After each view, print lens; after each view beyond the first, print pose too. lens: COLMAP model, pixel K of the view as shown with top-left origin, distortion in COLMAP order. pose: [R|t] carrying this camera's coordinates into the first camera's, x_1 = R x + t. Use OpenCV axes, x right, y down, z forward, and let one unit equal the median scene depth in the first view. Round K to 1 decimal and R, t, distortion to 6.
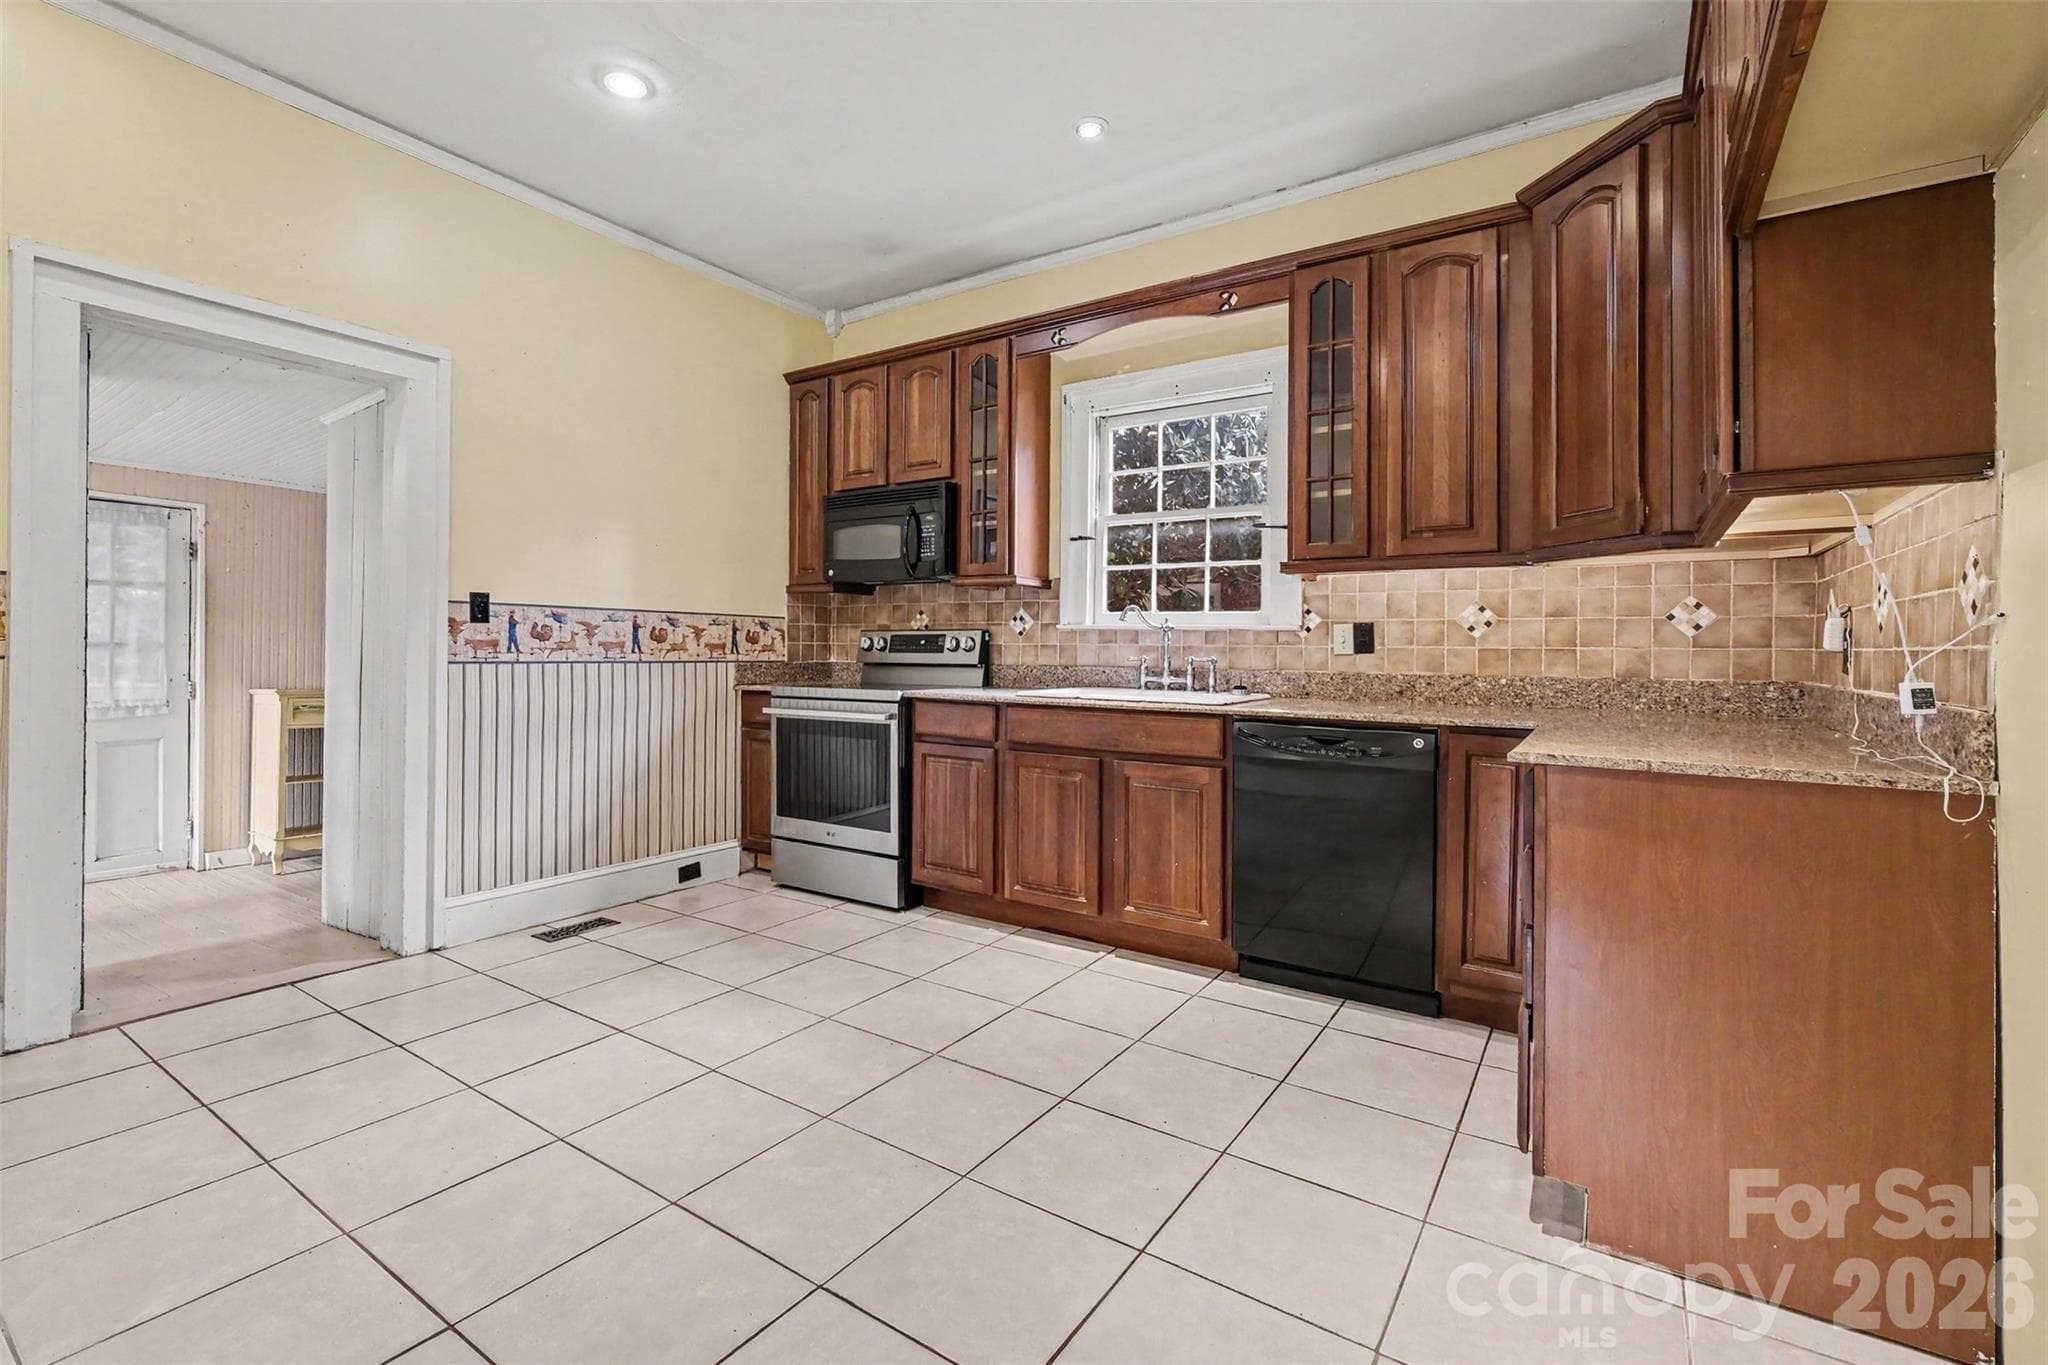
lens RADIAL K [[911.2, 0, 1006.6], [0, 911.2, 655.4], [0, 0, 1]] dist [0.000294, -0.000212]
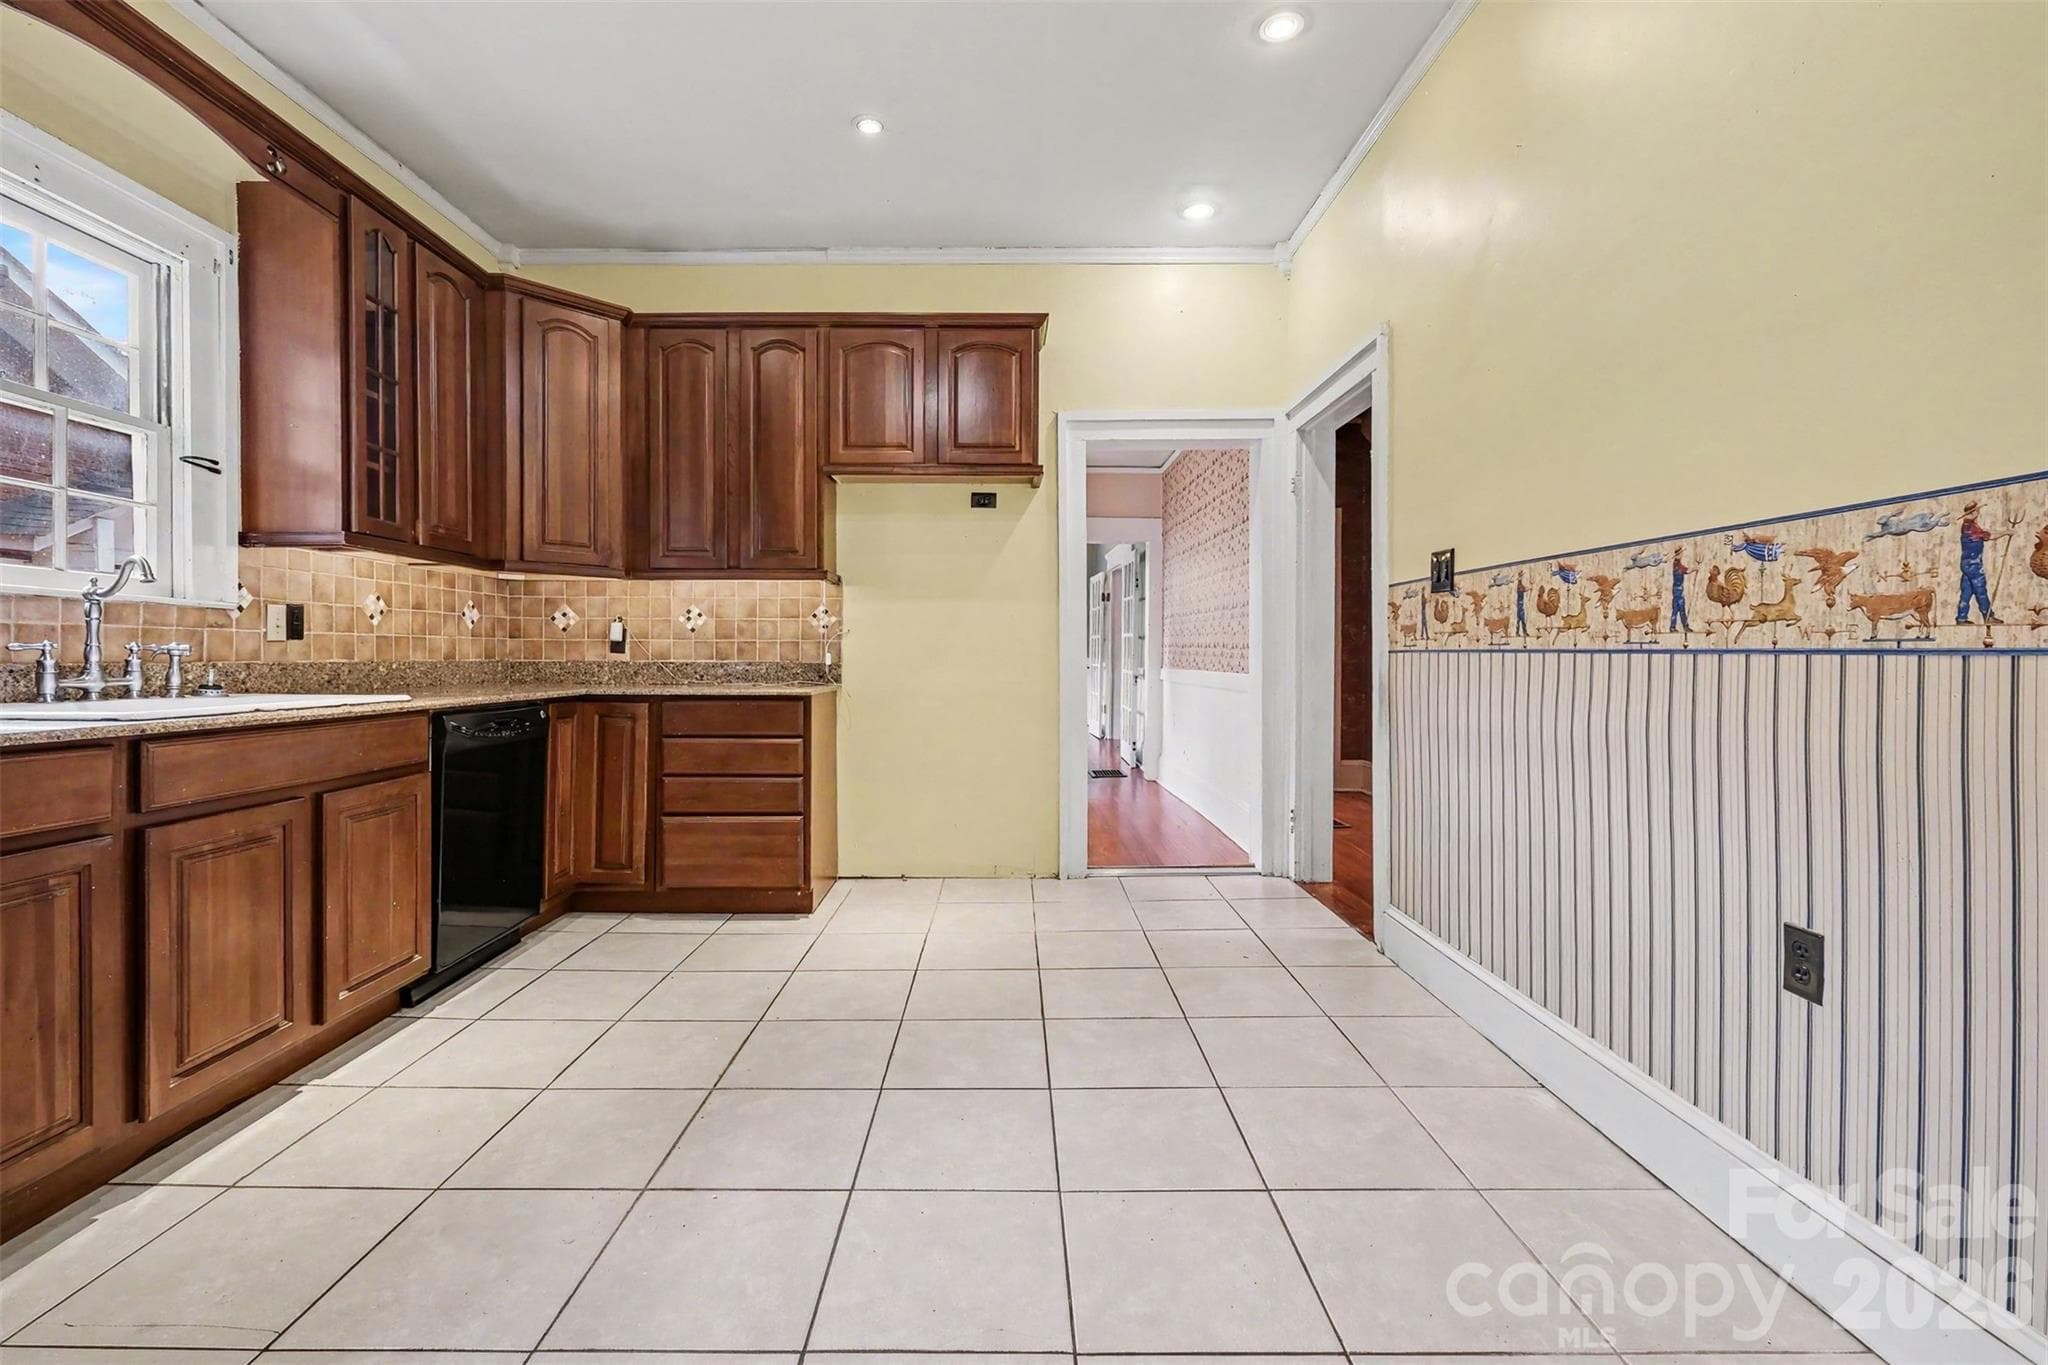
lens RADIAL K [[935.9, 0, 987.4], [0, 935.9, 675.9], [0, 0, 1]] dist [0.003356, 0.000597]
pose [[-0.563036, -0.030322, 0.825876, -0.730494], [-0.004874, 0.999431, 0.033371, -0.000596], [-0.826418, 0.014763, -0.562863, 0.961318]]
